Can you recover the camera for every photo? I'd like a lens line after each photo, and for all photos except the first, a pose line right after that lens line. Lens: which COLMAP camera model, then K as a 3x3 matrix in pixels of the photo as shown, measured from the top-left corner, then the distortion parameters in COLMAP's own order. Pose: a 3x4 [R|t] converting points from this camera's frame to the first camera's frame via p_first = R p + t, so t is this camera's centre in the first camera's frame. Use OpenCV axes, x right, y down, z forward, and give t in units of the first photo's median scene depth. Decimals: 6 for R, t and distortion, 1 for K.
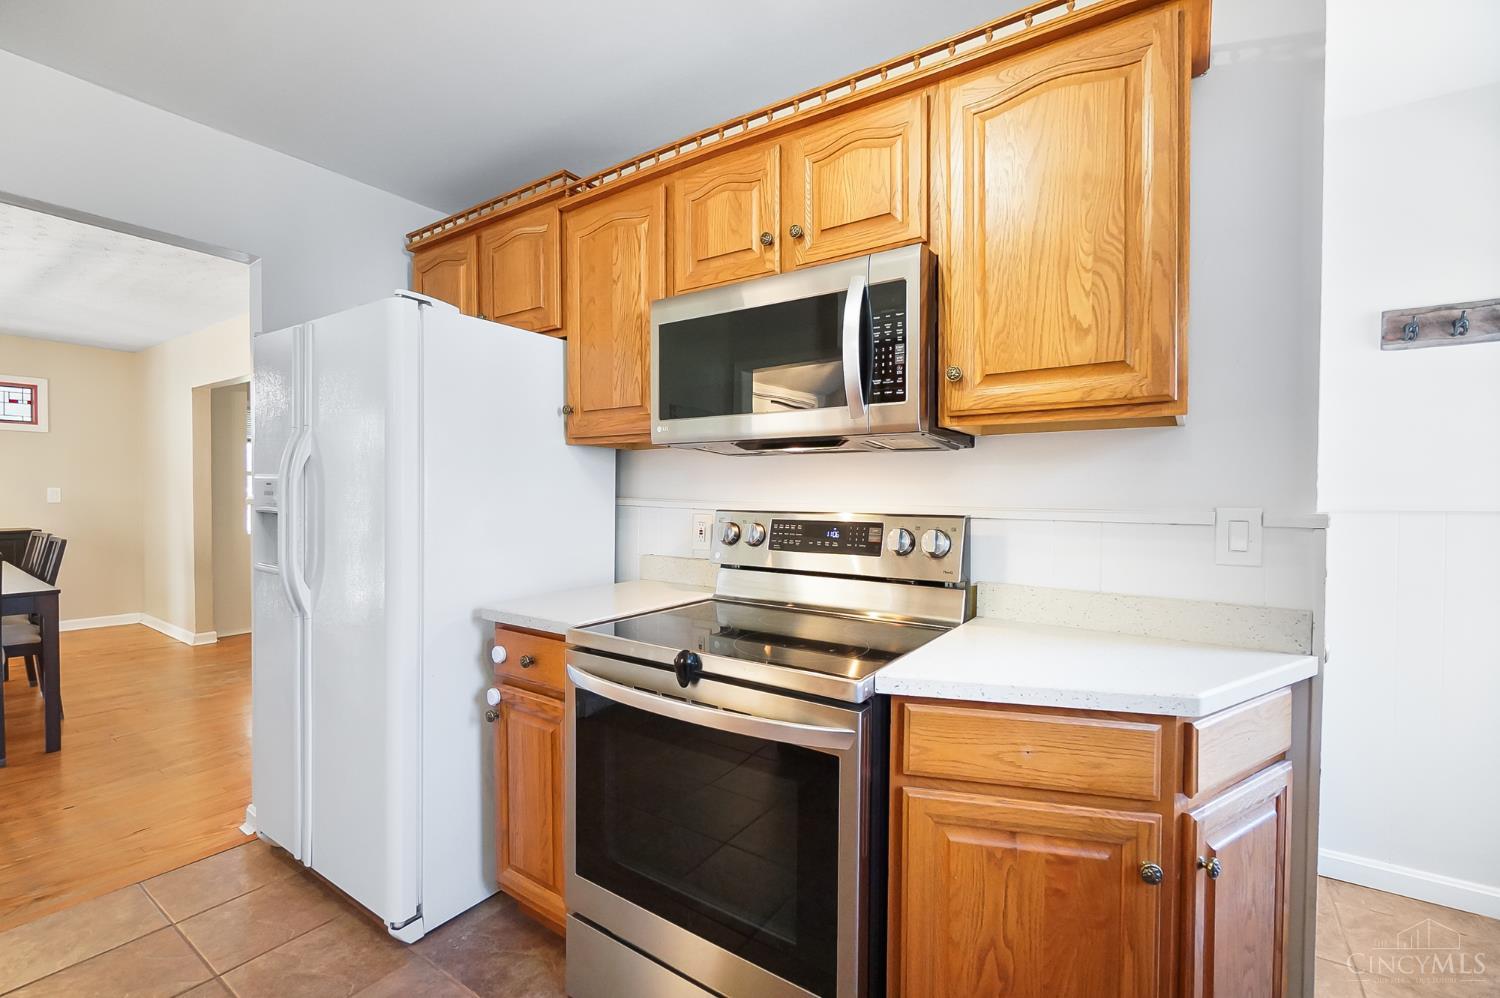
lens RADIAL K [[650.5, 0, 737.9], [0, 650.5, 501.9], [0, 0, 1]] dist [-0.004805, -0.000303]
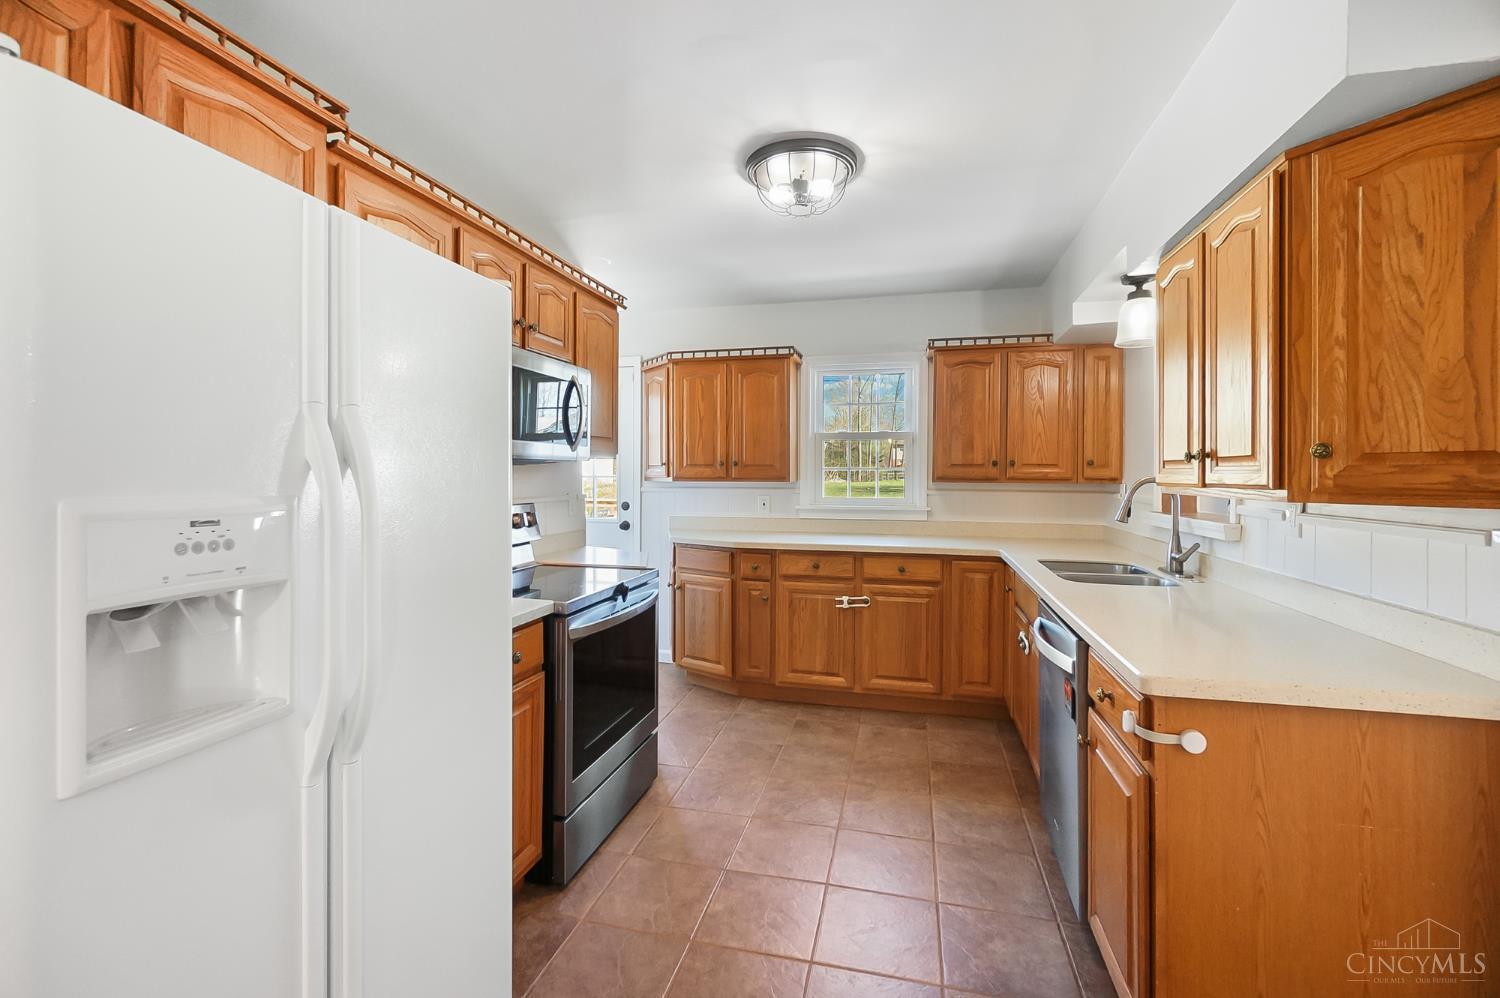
lens RADIAL K [[650.5, 0, 752.3], [0, 650.5, 477.3], [0, 0, 1]] dist [-0.004805, -0.000303]
pose [[-0.352188, -0.014543, 0.935816, -1.320068], [0.012870, 0.999709, 0.020380, -0.066778], [-0.935841, 0.019221, -0.351899, 0.898127]]
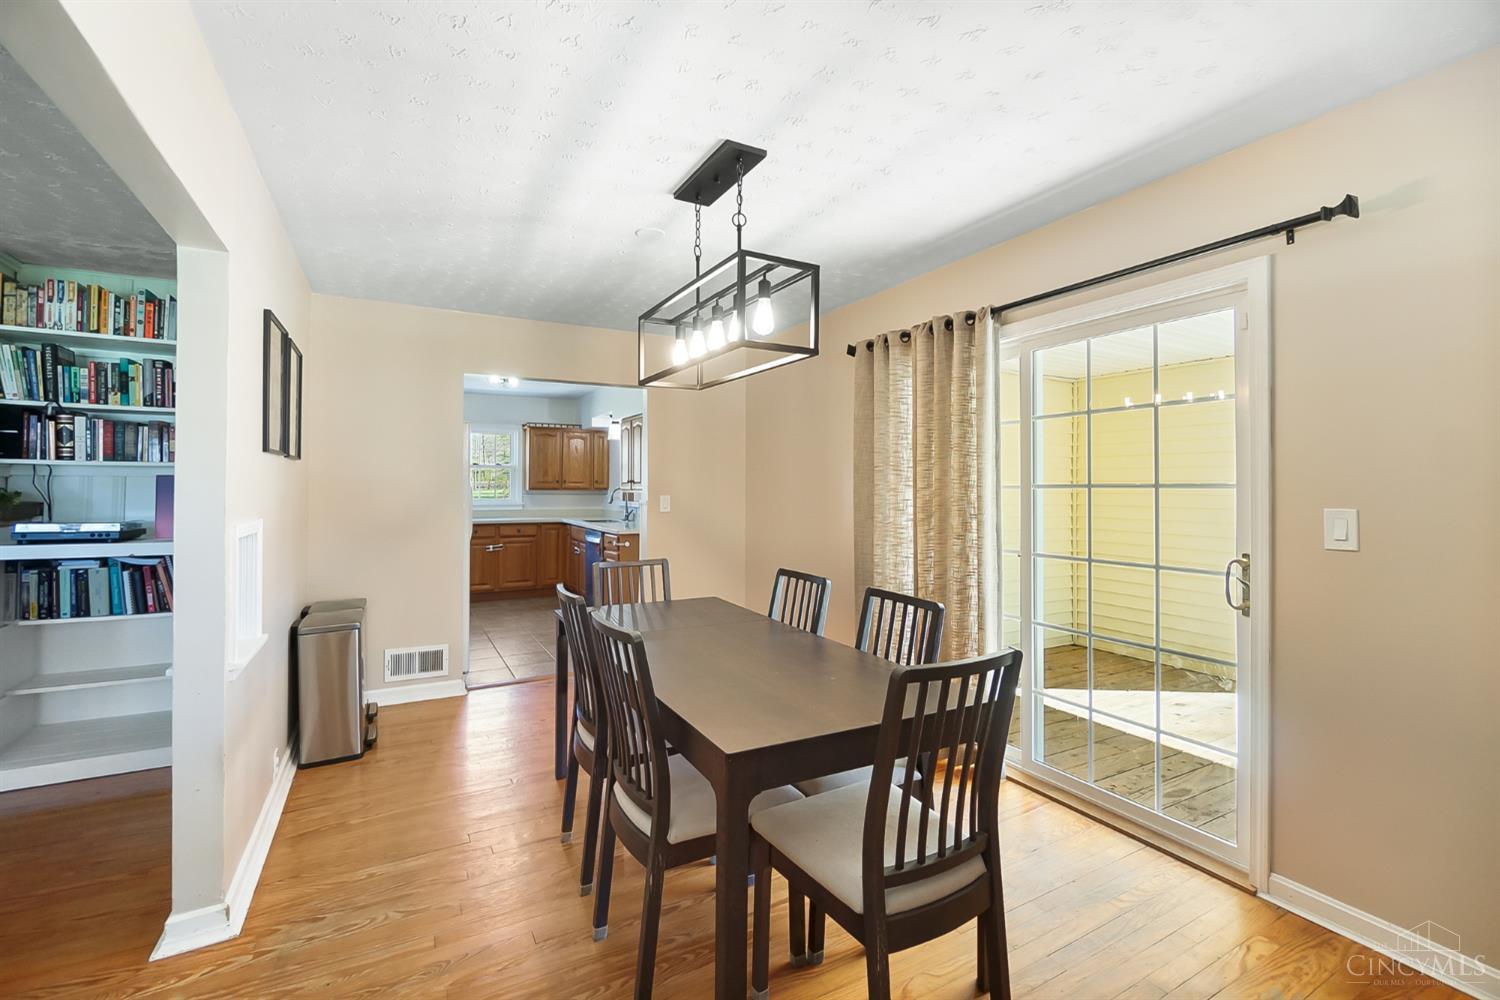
lens RADIAL K [[650.5, 0, 755.3], [0, 650.5, 488.2], [0, 0, 1]] dist [-0.004805, -0.000303]
pose [[-0.897990, -0.012033, 0.439851, -2.800653], [-0.002685, 0.999757, 0.021869, -0.112139], [-0.440007, 0.018457, -0.897804, 2.793932]]
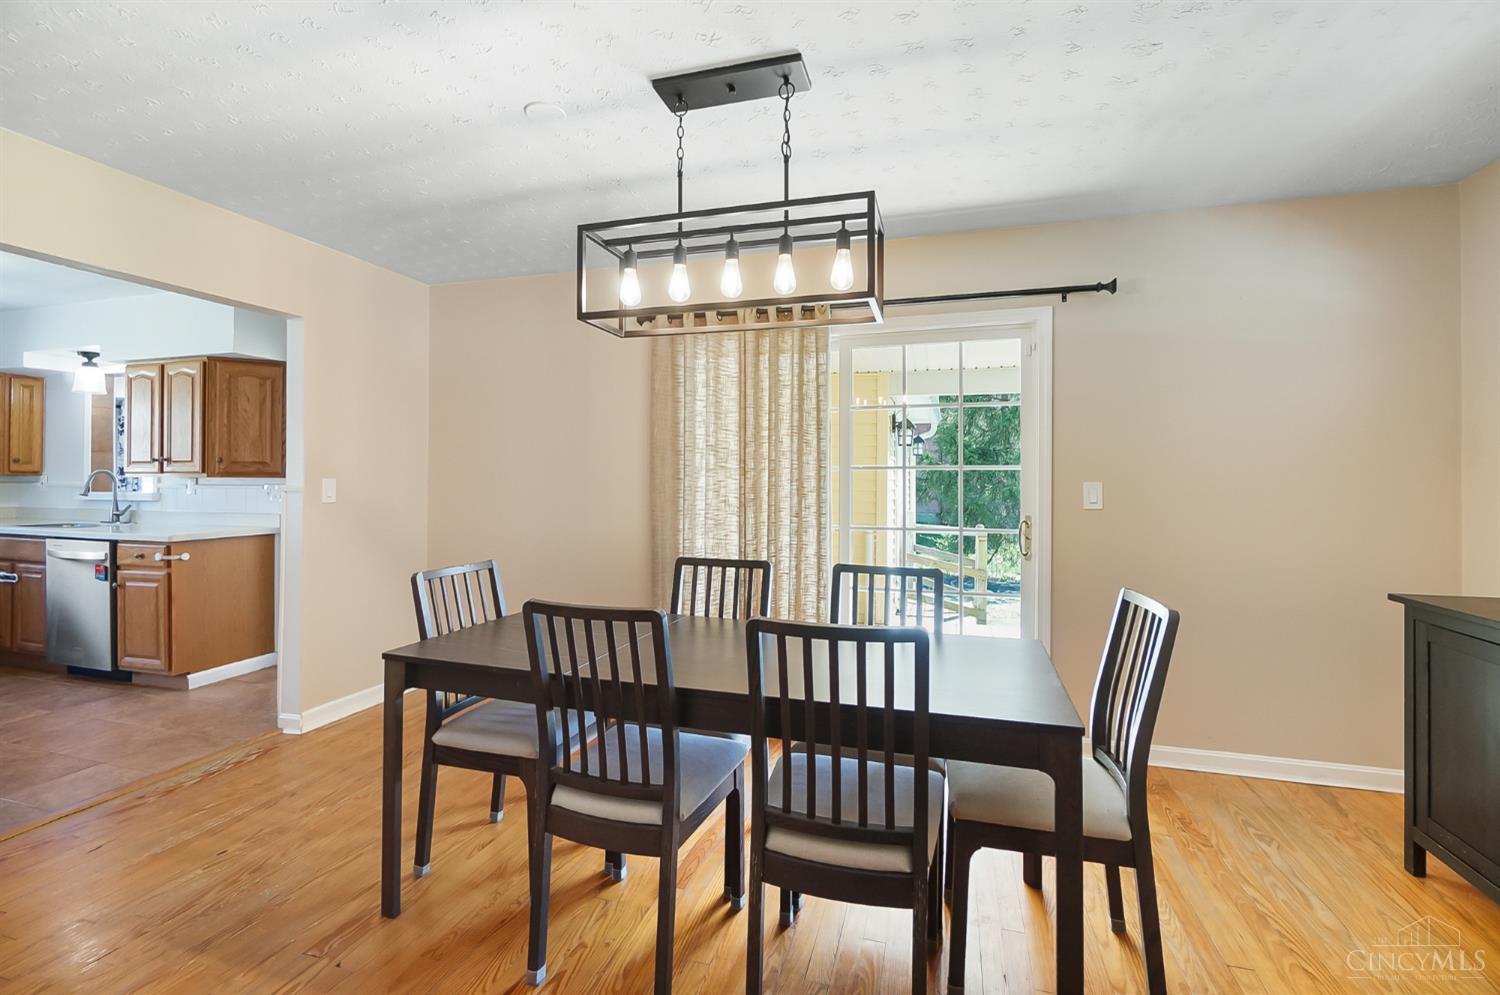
lens RADIAL K [[650.5, 0, 748.5], [0, 650.5, 477.2], [0, 0, 1]] dist [-0.004805, -0.000303]
pose [[-0.950350, -0.015233, -0.310811, -1.891210], [-0.018861, 0.999785, 0.008671, -0.068161], [0.310612, 0.014102, -0.950432, 2.698472]]
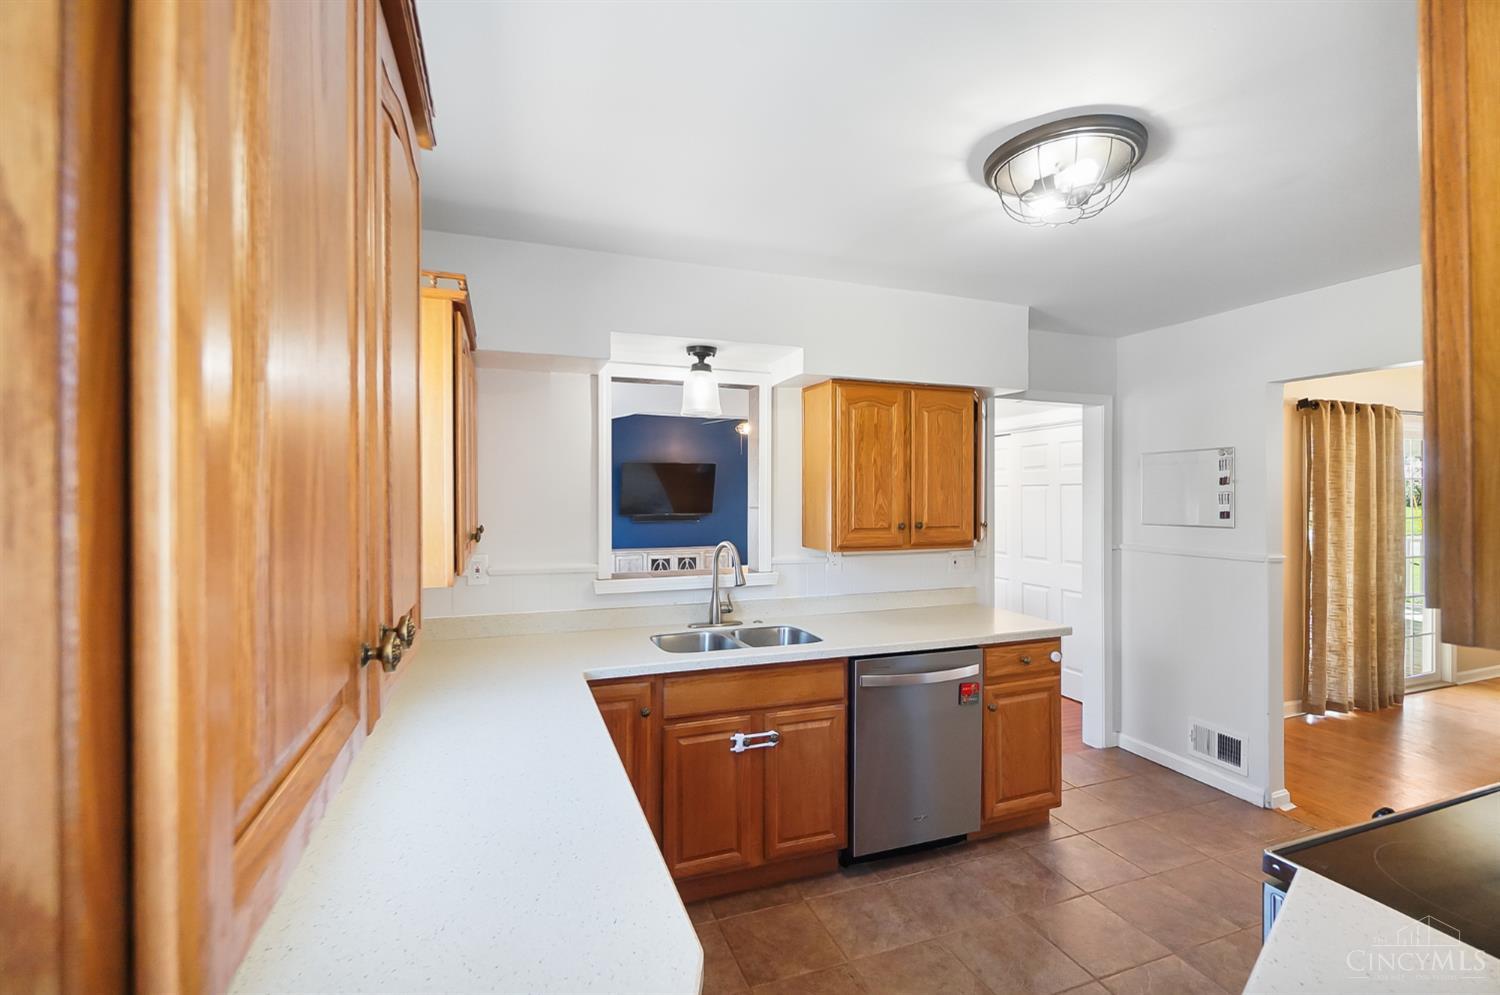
lens RADIAL K [[650.5, 0, 744.0], [0, 650.5, 495.8], [0, 0, 1]] dist [-0.004805, -0.000303]
pose [[-0.585806, -0.005405, -0.810433, 0.865240], [-0.018846, 0.999798, 0.006955, -0.147288], [0.810232, 0.019348, -0.585790, 0.547844]]
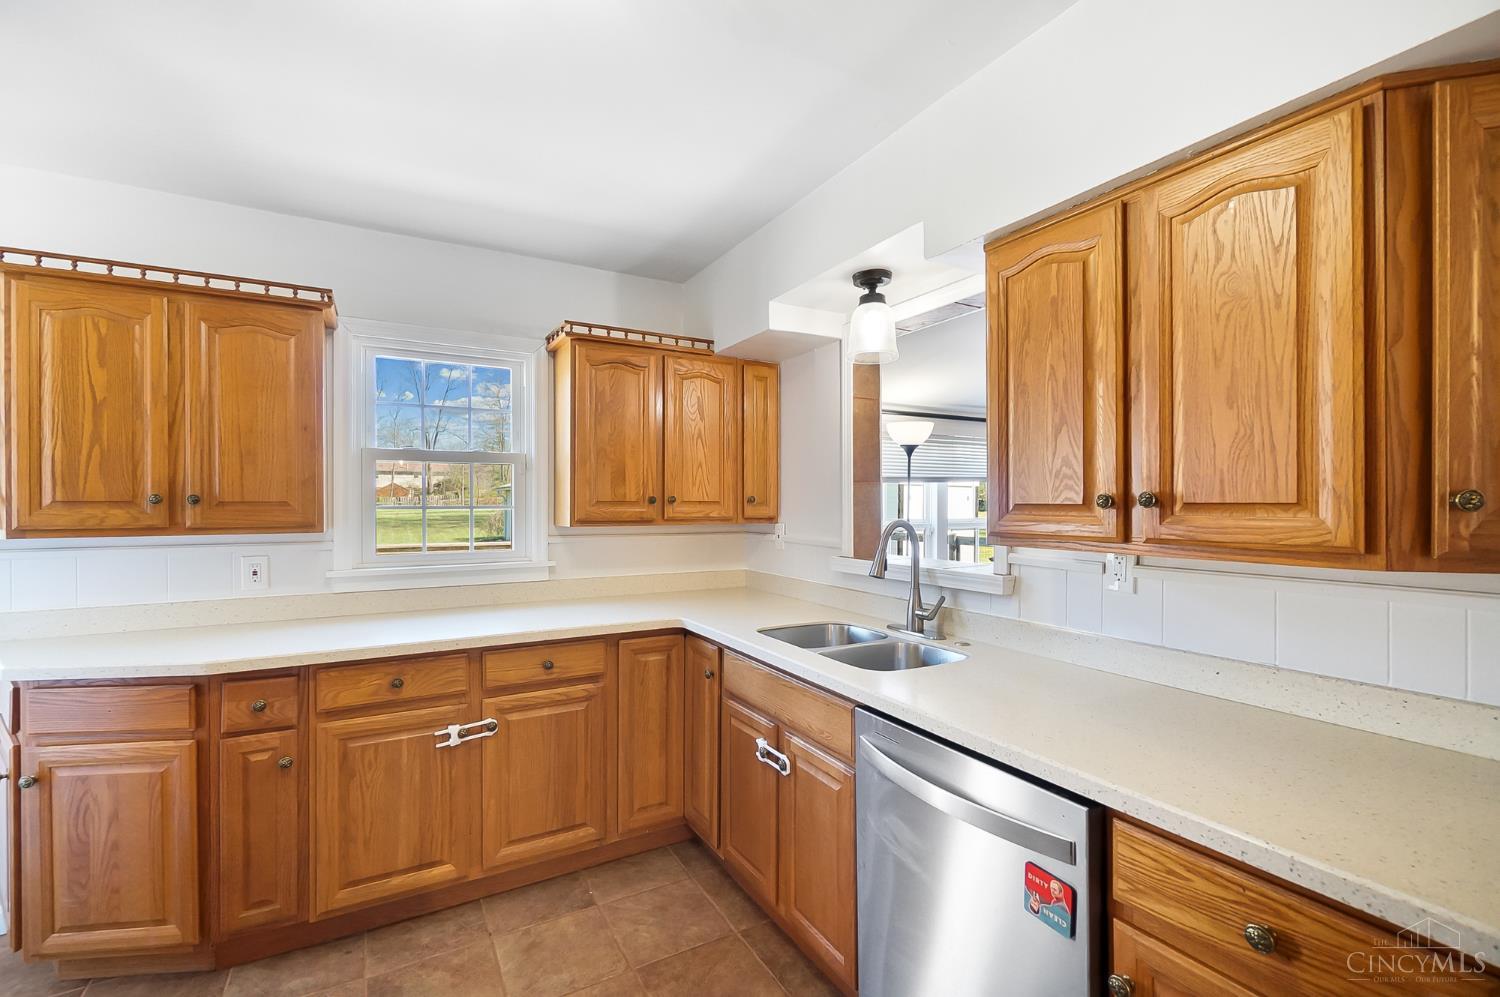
lens RADIAL K [[650.5, 0, 748.3], [0, 650.5, 504.8], [0, 0, 1]] dist [-0.004805, -0.000303]
pose [[-0.899032, -0.007945, 0.437811, -0.596684], [0.002748, 0.999713, 0.023786, -0.083584], [-0.437875, 0.022587, -0.898752, 0.760153]]
